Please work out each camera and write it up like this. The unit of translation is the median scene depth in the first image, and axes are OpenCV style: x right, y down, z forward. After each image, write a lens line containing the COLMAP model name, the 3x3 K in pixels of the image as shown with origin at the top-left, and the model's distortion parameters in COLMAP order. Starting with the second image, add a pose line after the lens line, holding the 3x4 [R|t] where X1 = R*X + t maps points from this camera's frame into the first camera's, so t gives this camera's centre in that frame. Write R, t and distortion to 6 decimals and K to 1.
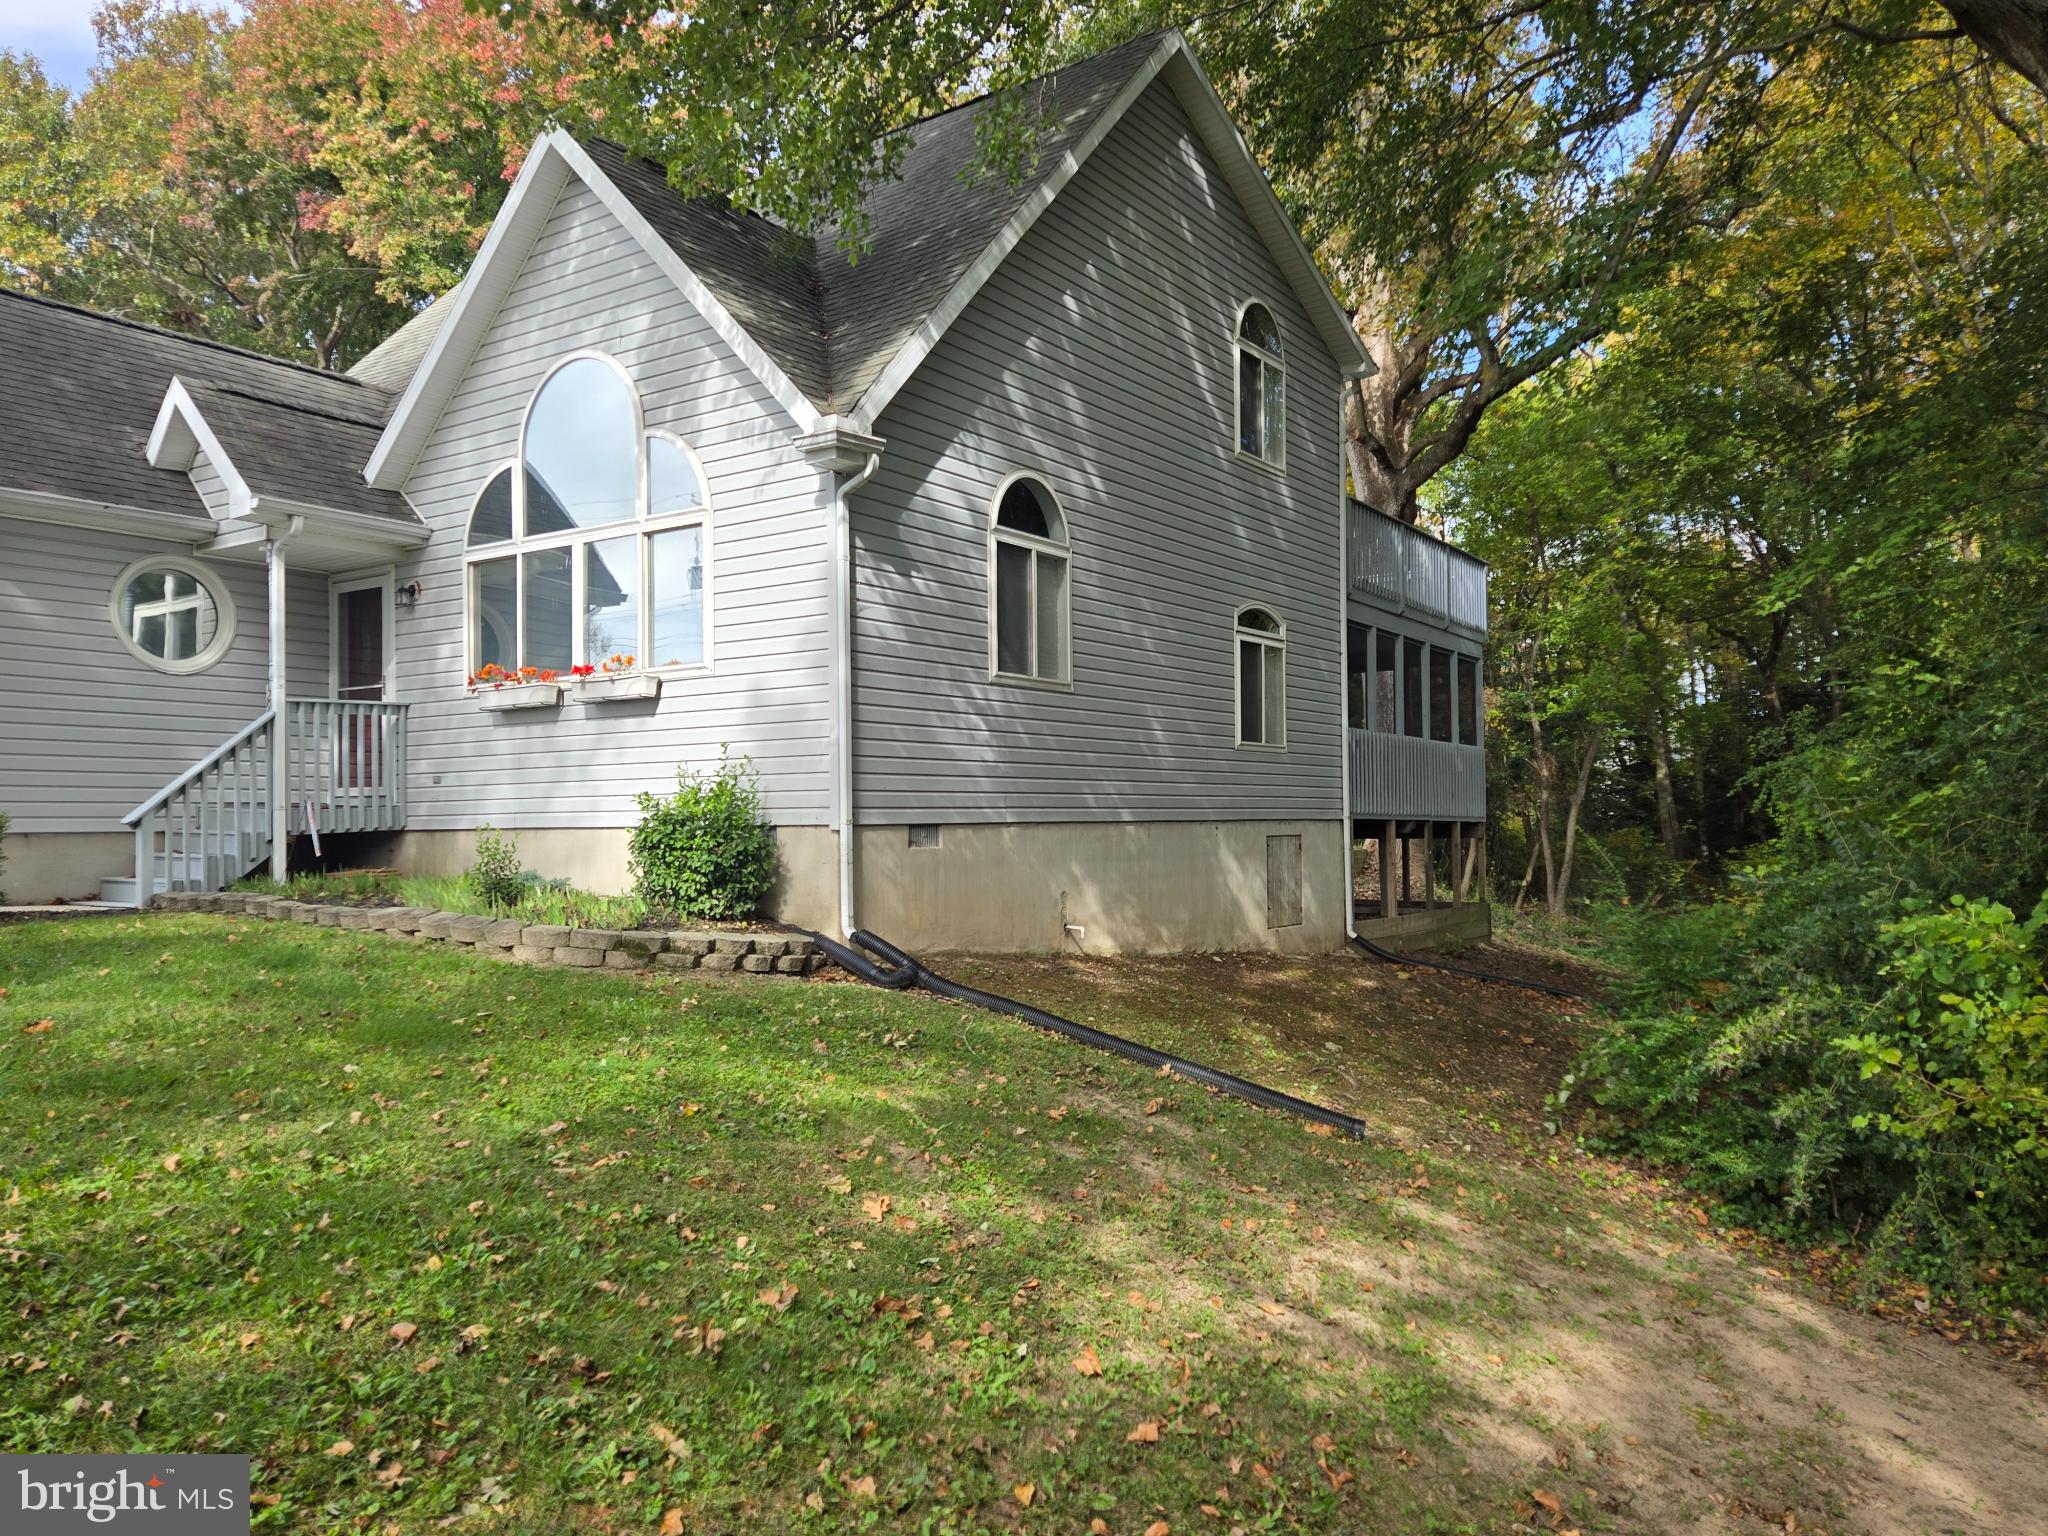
lens RADIAL K [[1490.1, 0, 1020.6], [0, 1490.1, 774.1], [0, 0, 1]] dist [0.080663, -0.060116]
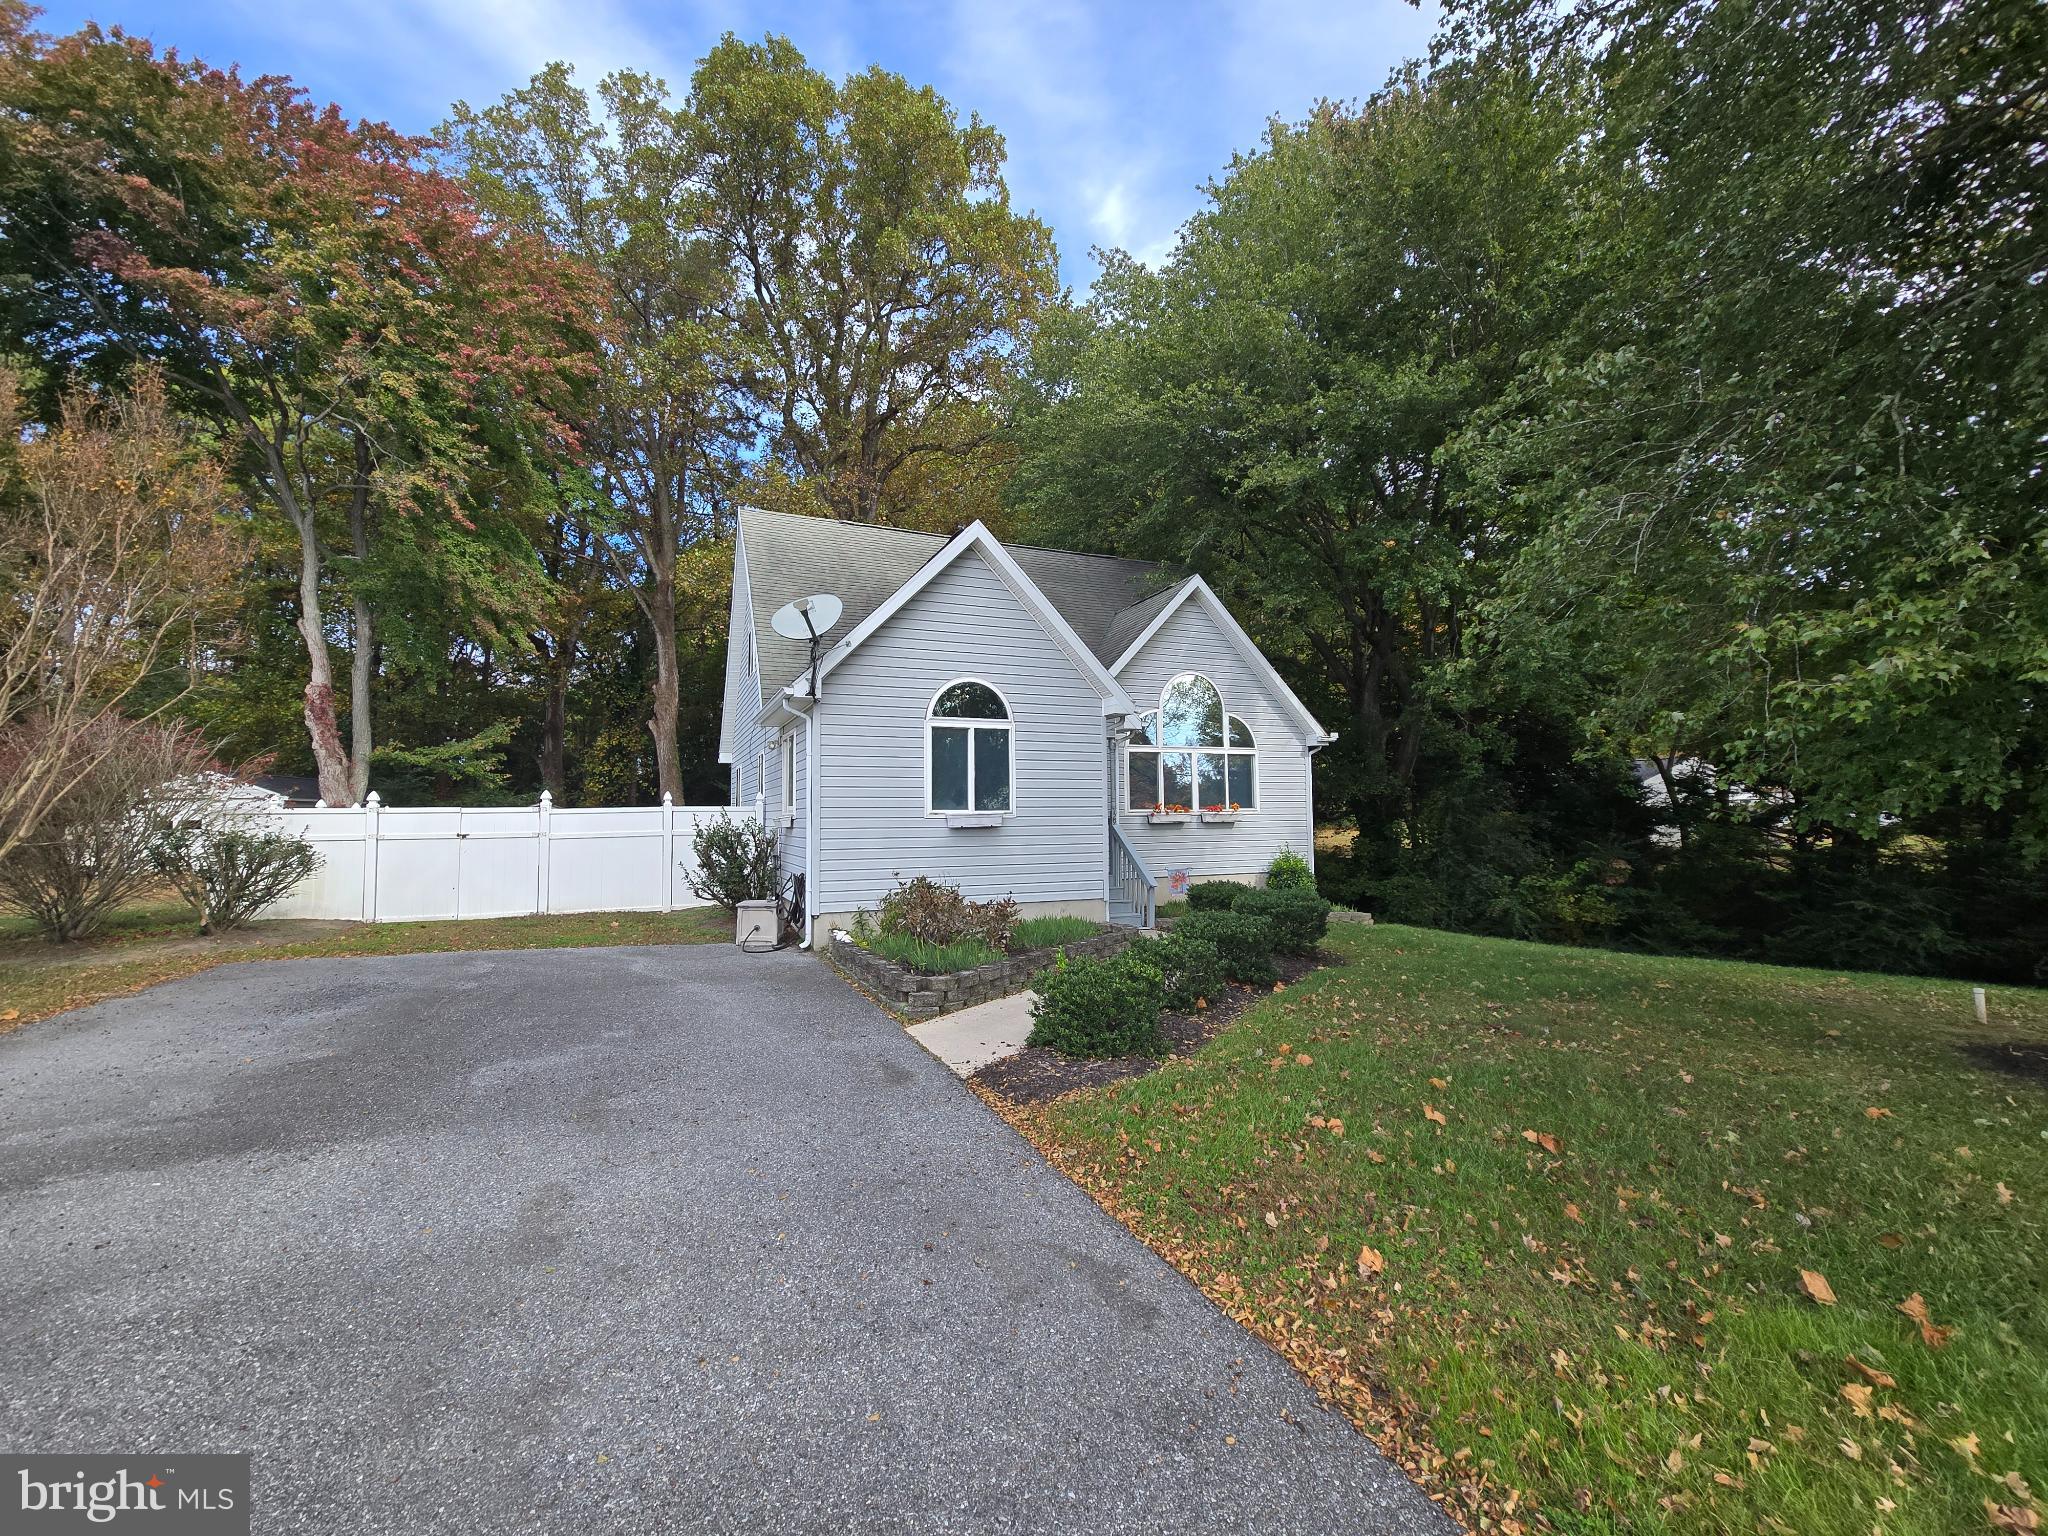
lens RADIAL K [[838.2, 0, 1026.4], [0, 838.2, 767.8], [0, 0, 1]] dist [0.003430, -0.001052]
pose [[0.518496, 0.053800, 0.853386, -1.489398], [-0.020751, 0.998516, -0.050342, -0.058070], [-0.854828, 0.008393, 0.518843, 0.529837]]
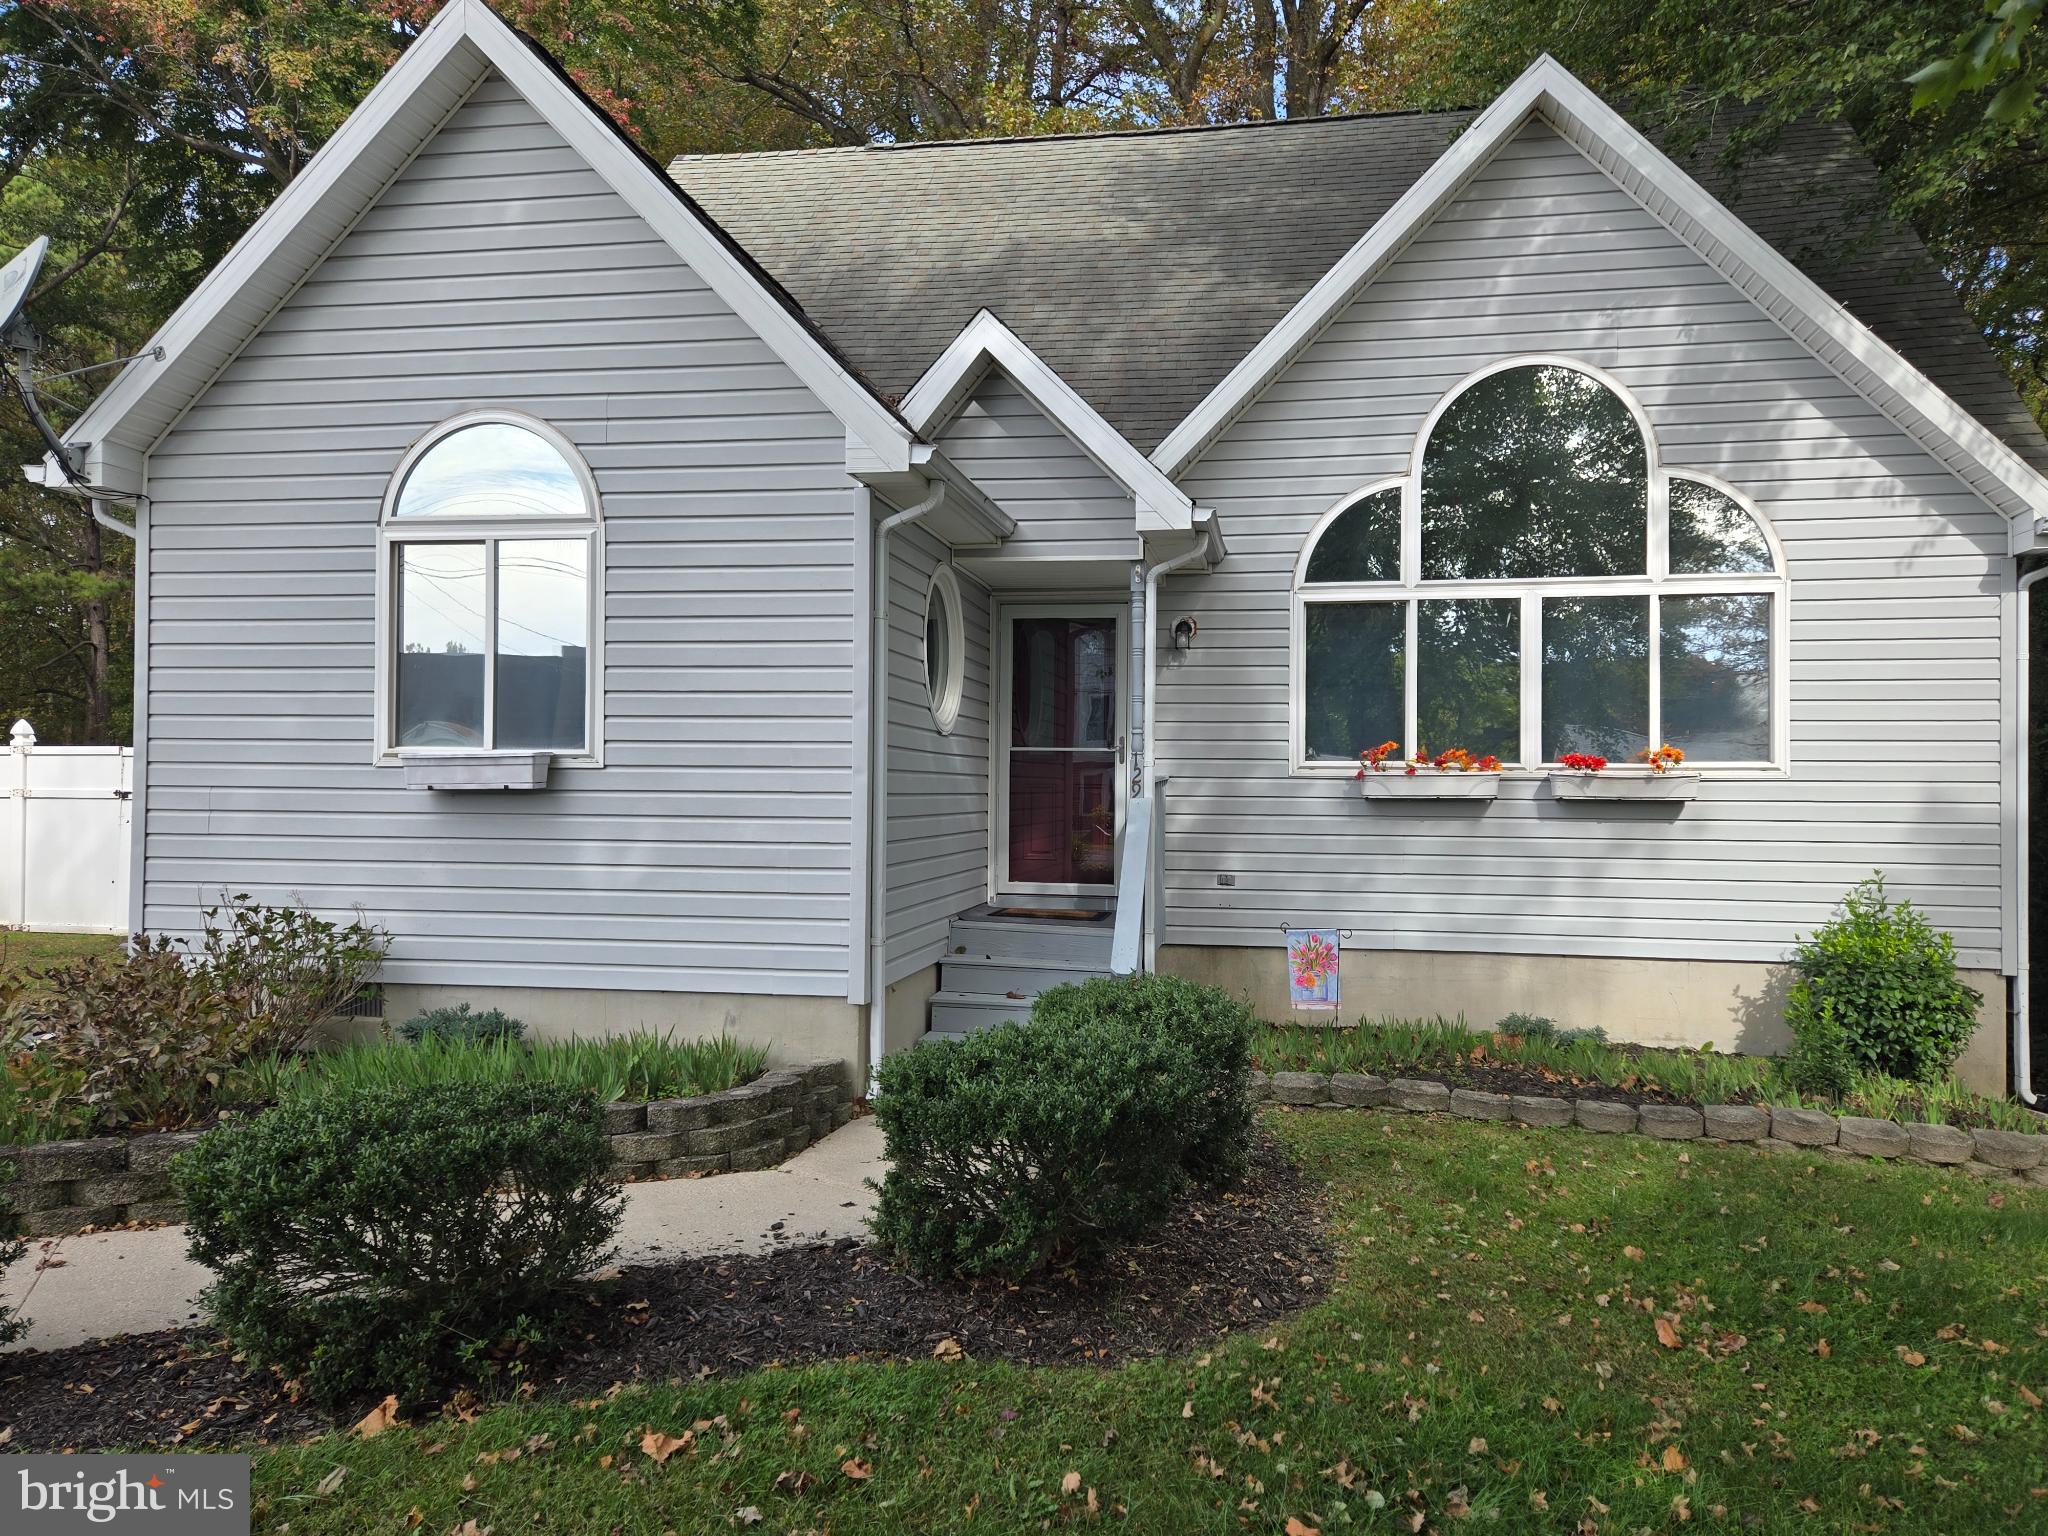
lens RADIAL K [[1490.1, 0, 1034.9], [0, 1490.1, 765.2], [0, 0, 1]] dist [0.080663, -0.060116]
pose [[0.906310, 0.022097, 0.422035, -0.839161], [-0.030306, 0.999459, 0.012753, -0.064616], [-0.421525, -0.024348, 0.906490, 0.374390]]
